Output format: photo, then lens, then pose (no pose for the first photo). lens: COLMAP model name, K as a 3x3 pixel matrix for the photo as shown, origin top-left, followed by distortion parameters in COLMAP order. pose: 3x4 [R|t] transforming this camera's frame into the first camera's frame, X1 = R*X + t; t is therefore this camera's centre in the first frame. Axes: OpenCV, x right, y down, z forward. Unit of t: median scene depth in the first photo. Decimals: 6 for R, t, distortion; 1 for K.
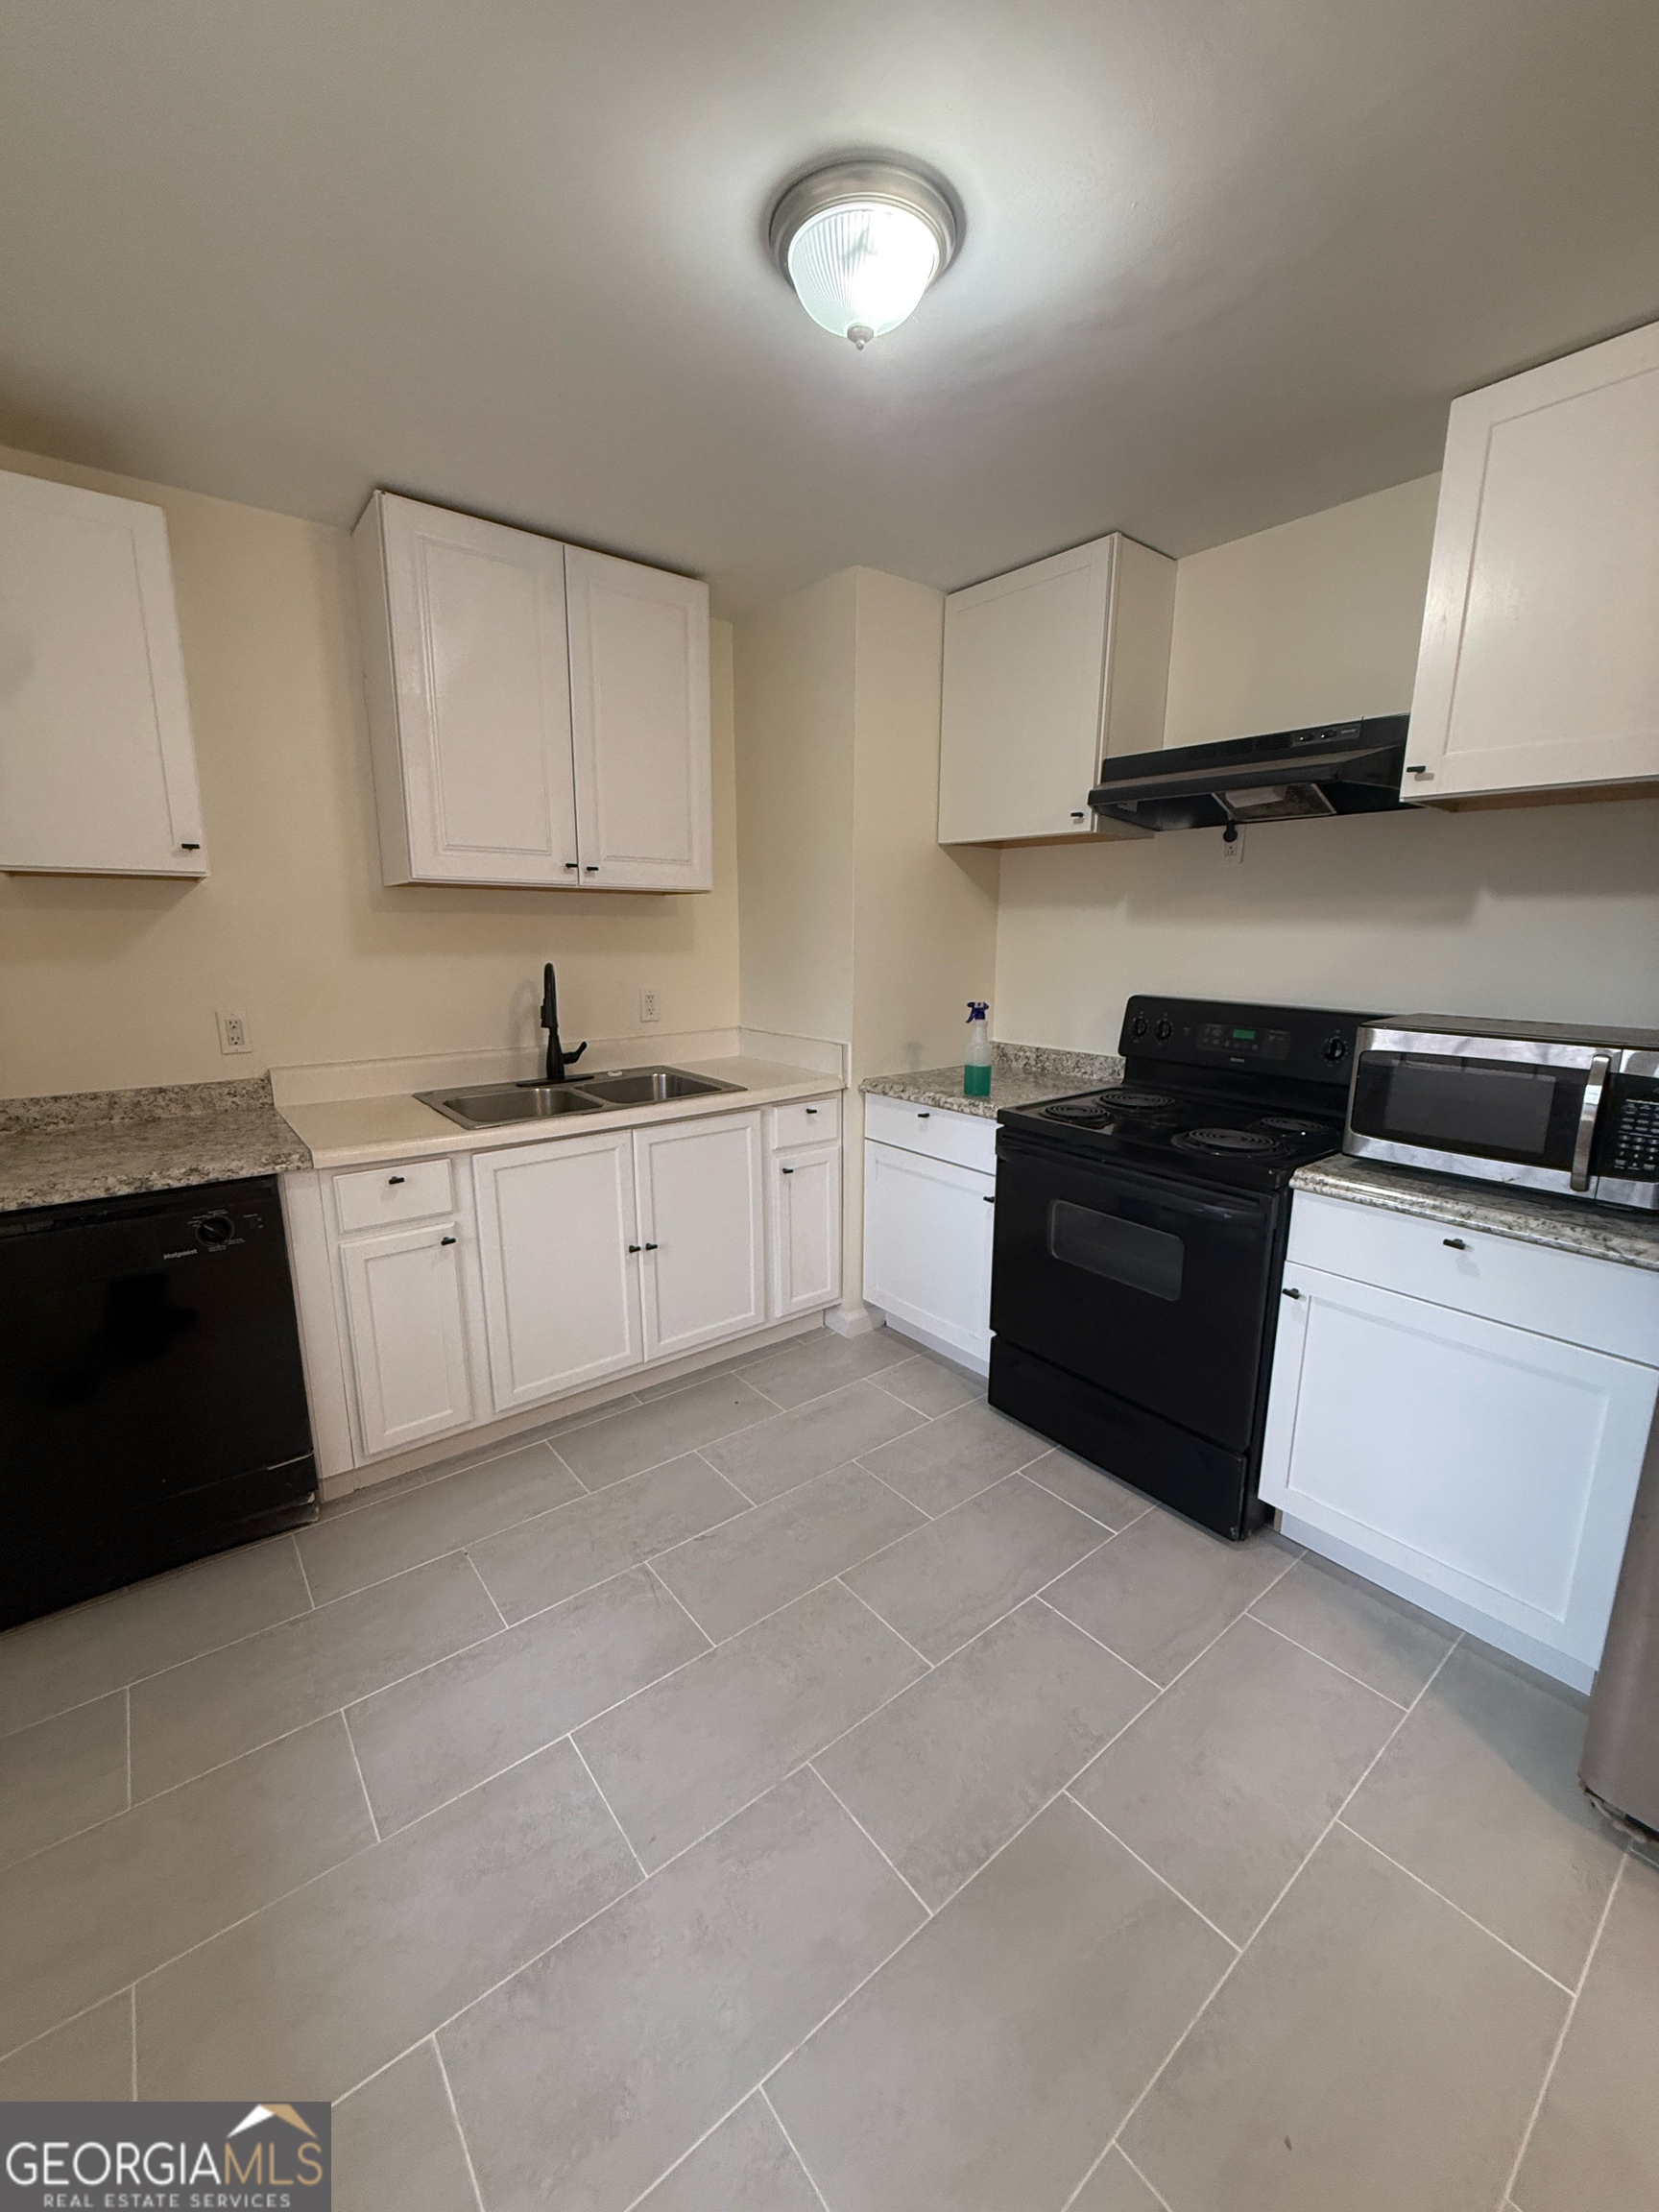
lens RADIAL K [[887.3, 0, 834.3], [0, 887.3, 1102.2], [0, 0, 1]] dist [-0.002742, -0.000147]
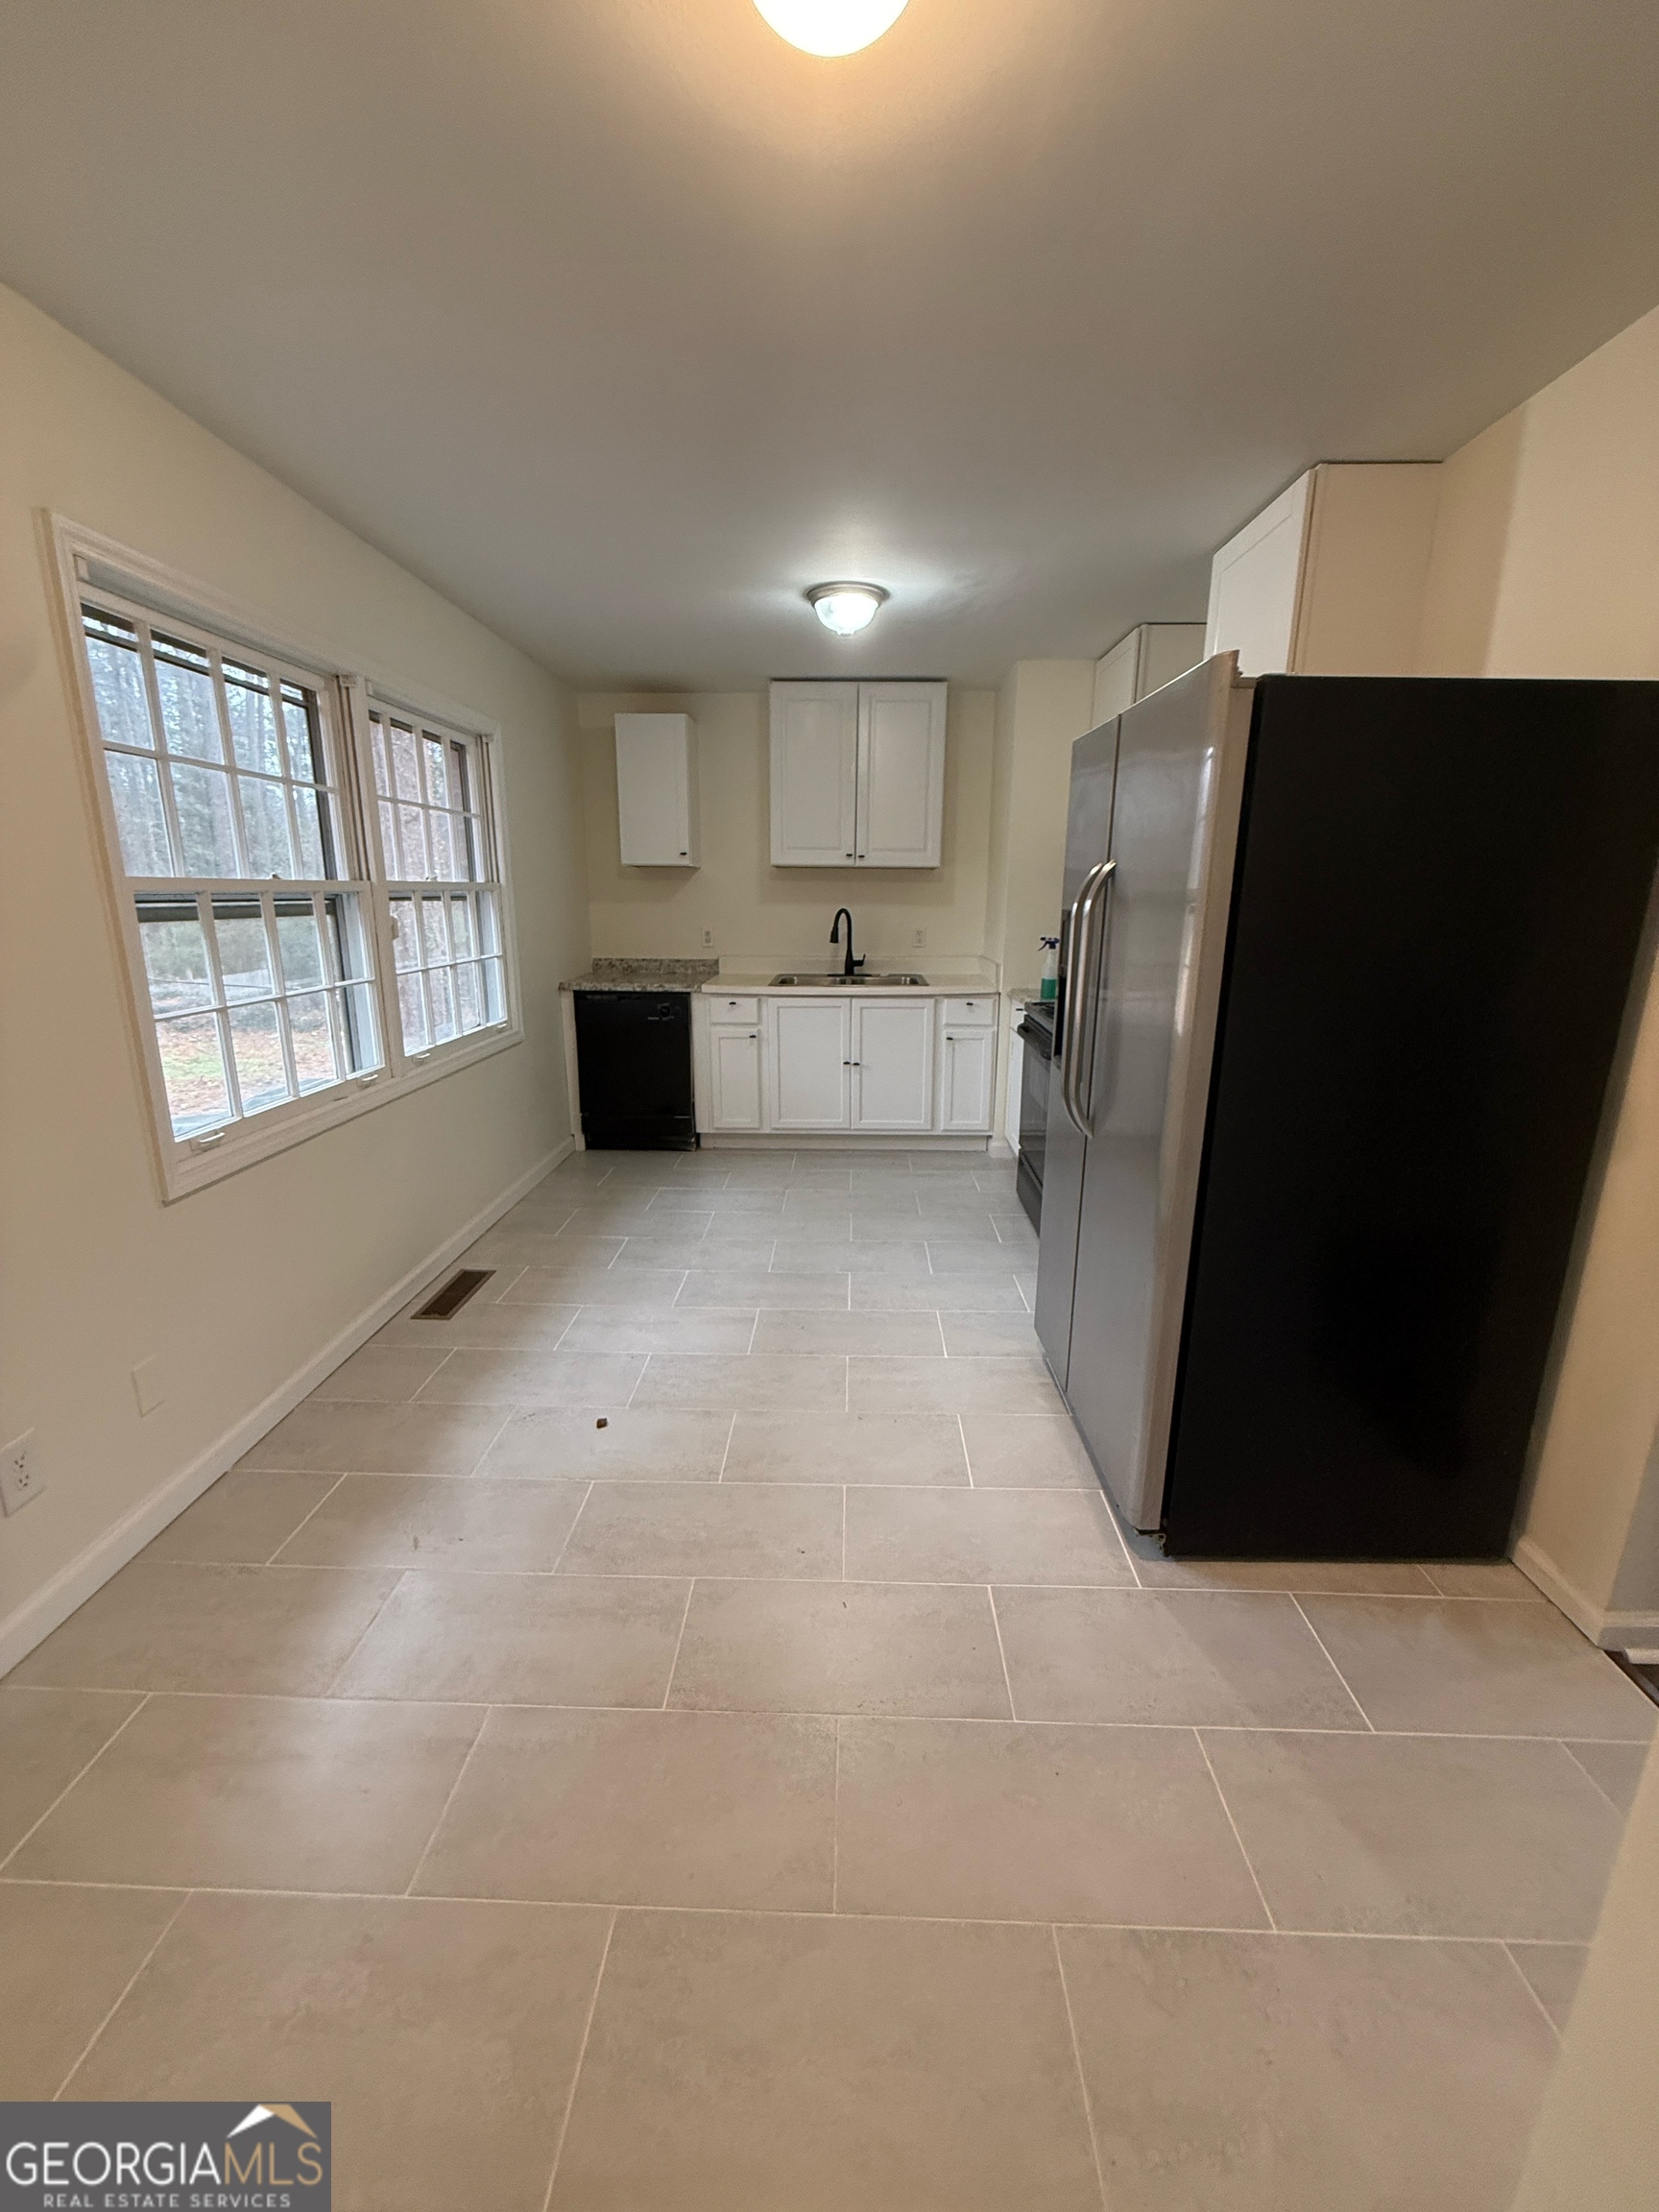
lens RADIAL K [[887.3, 0, 826.4], [0, 887.3, 1107.5], [0, 0, 1]] dist [-0.002742, -0.000147]
pose [[0.763521, 0.155323, -0.626826, 0.912309], [-0.128192, 0.987782, 0.088618, 0.097160], [0.632932, 0.012692, 0.774104, -0.463414]]
